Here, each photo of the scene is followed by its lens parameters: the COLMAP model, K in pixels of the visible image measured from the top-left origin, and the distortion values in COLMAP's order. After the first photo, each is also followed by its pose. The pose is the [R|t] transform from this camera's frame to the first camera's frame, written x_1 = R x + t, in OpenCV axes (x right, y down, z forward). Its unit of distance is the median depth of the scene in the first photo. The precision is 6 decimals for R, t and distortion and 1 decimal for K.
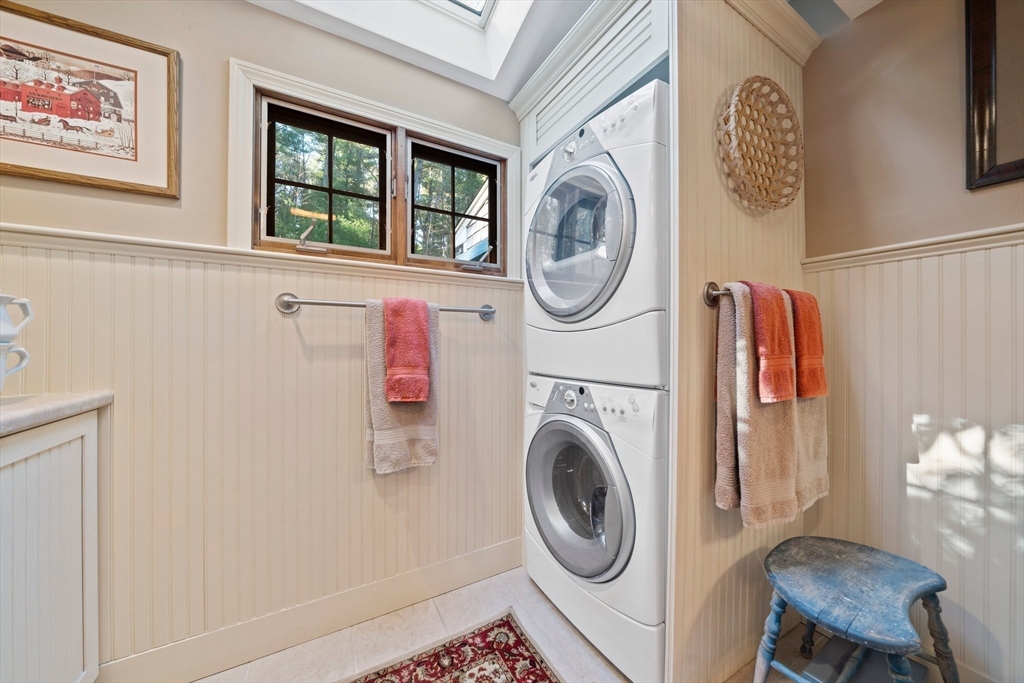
lens RADIAL K [[357.2, 0, 518.6], [0, 357.2, 341.3], [0, 0, 1]] dist [-0.005237, 0.000168]
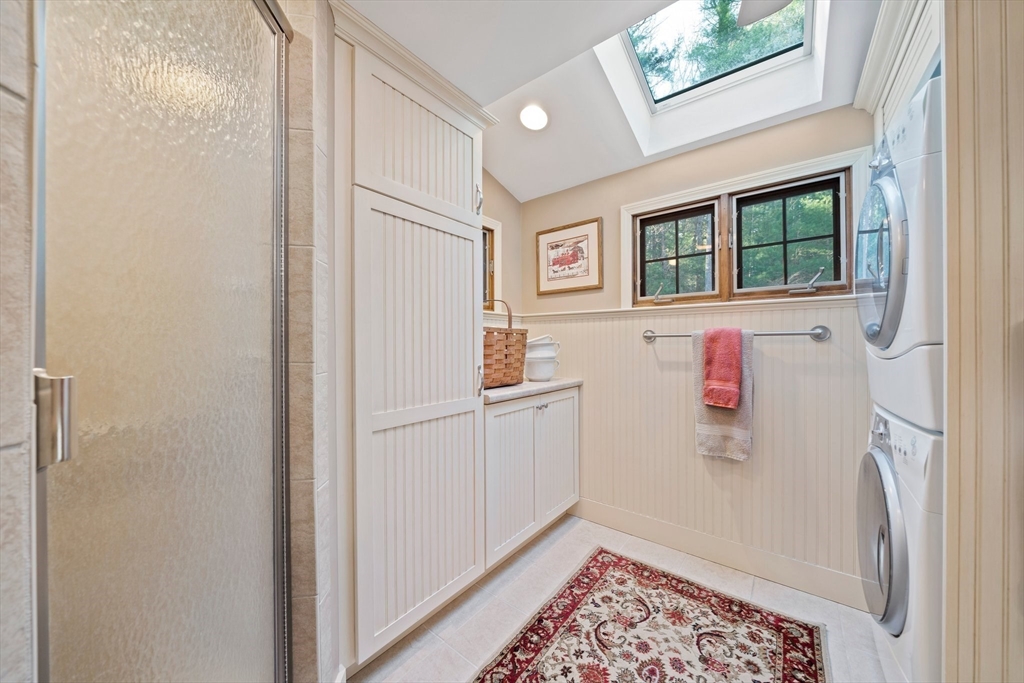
lens RADIAL K [[355.7, 0, 514.7], [0, 355.7, 338.4], [0, 0, 1]] dist [-0.005518, -0.000005]
pose [[0.386521, -0.014121, -0.922172, 0.633670], [0.010566, 0.999885, -0.010882, -0.081481], [0.922220, -0.005538, 0.386626, -0.226255]]
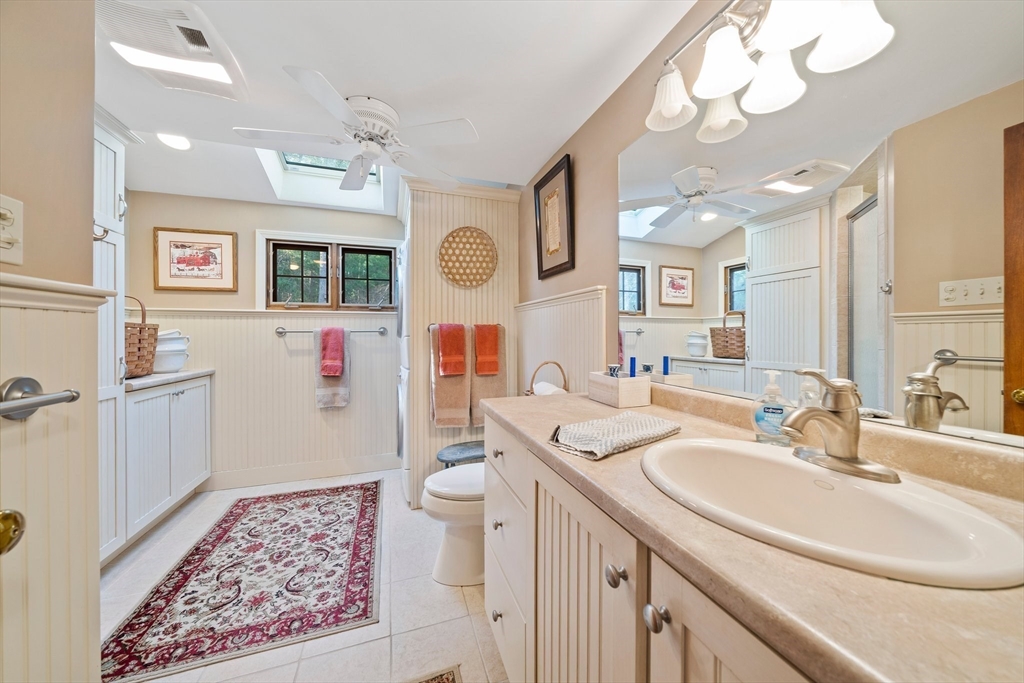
lens RADIAL K [[355.7, 0, 514.7], [0, 355.7, 338.4], [0, 0, 1]] dist [-0.005518, -0.000005]
pose [[0.984505, -0.004137, -0.175308, 1.197681], [0.006670, 0.999882, 0.013865, -0.082559], [0.175230, -0.014819, 0.984416, -0.954660]]
